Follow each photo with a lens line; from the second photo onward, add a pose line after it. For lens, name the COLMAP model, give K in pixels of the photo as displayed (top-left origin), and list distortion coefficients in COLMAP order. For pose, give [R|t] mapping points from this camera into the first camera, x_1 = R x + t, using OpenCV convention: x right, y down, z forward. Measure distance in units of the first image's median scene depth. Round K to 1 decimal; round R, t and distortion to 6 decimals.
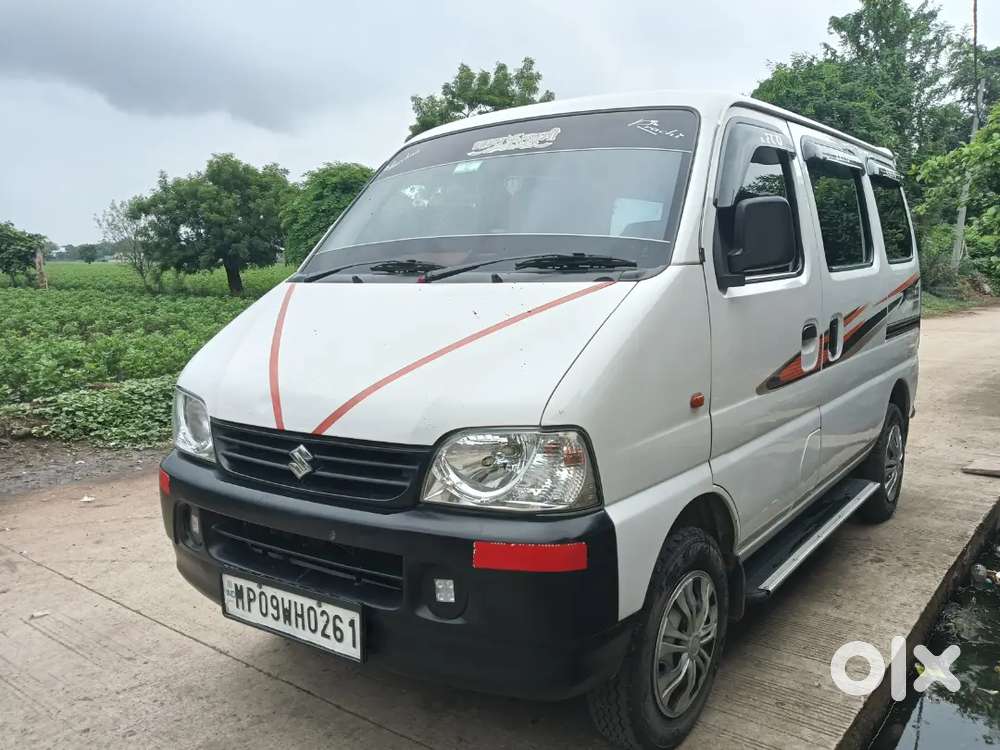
lens RADIAL K [[824.5, 0, 477.0], [0, 824.5, 377.0], [0, 0, 1]] dist [0.009683, -0.007712]
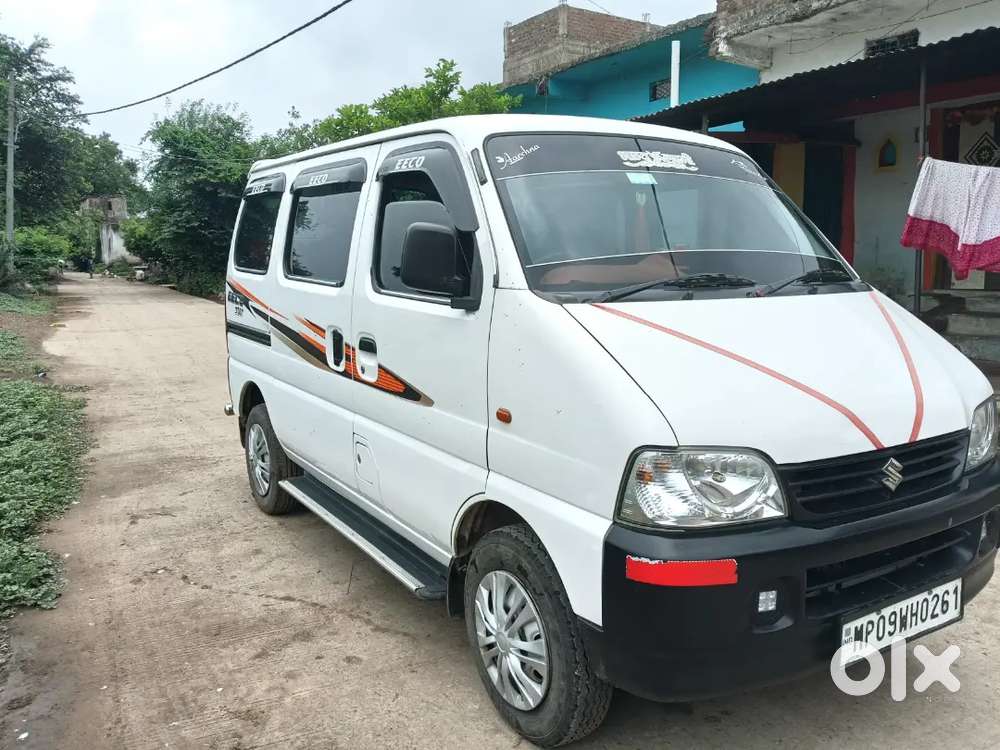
lens RADIAL K [[811.4, 0, 469.5], [0, 811.4, 369.5], [0, 0, 1]] dist [-0.004191, -0.004995]
pose [[0.397177, -0.115703, 0.910419, -1.219402], [0.115000, 0.990476, 0.075707, -0.152760], [-0.910508, 0.074630, 0.406700, 0.962422]]
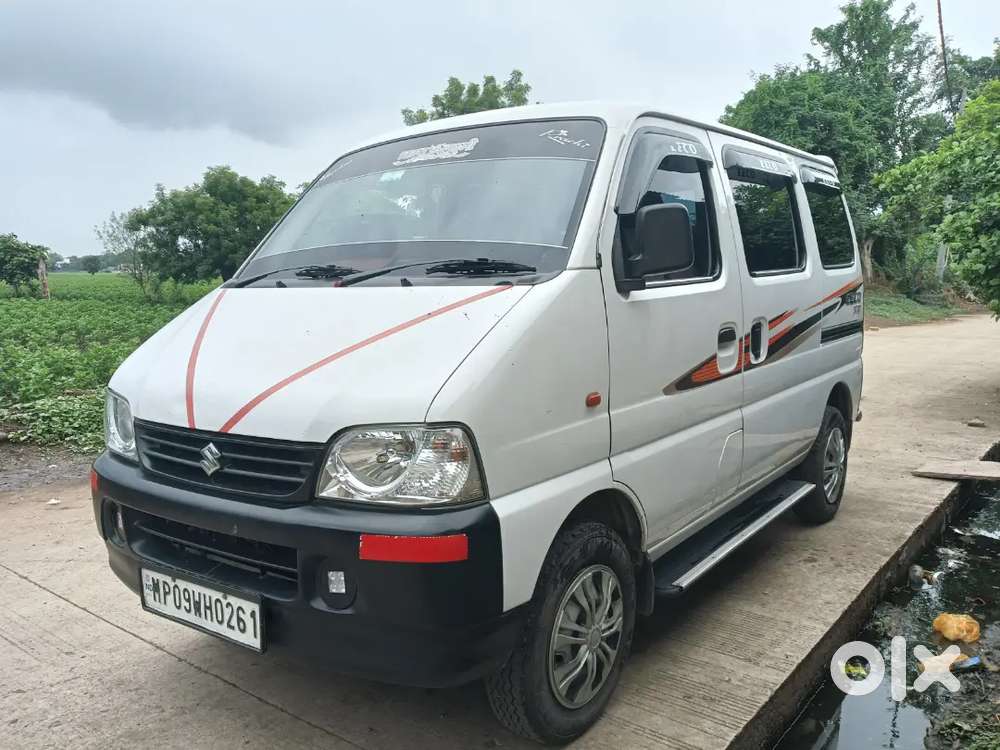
lens RADIAL K [[817.7, 0, 457.7], [0, 817.7, 372.1], [0, 0, 1]] dist [-0.000343, 0.003278]
pose [[0.999916, -0.001649, -0.012828, 0.100882], [0.001449, 0.999877, -0.015595, 0.008635], [0.012852, 0.015575, 0.999796, -0.025301]]
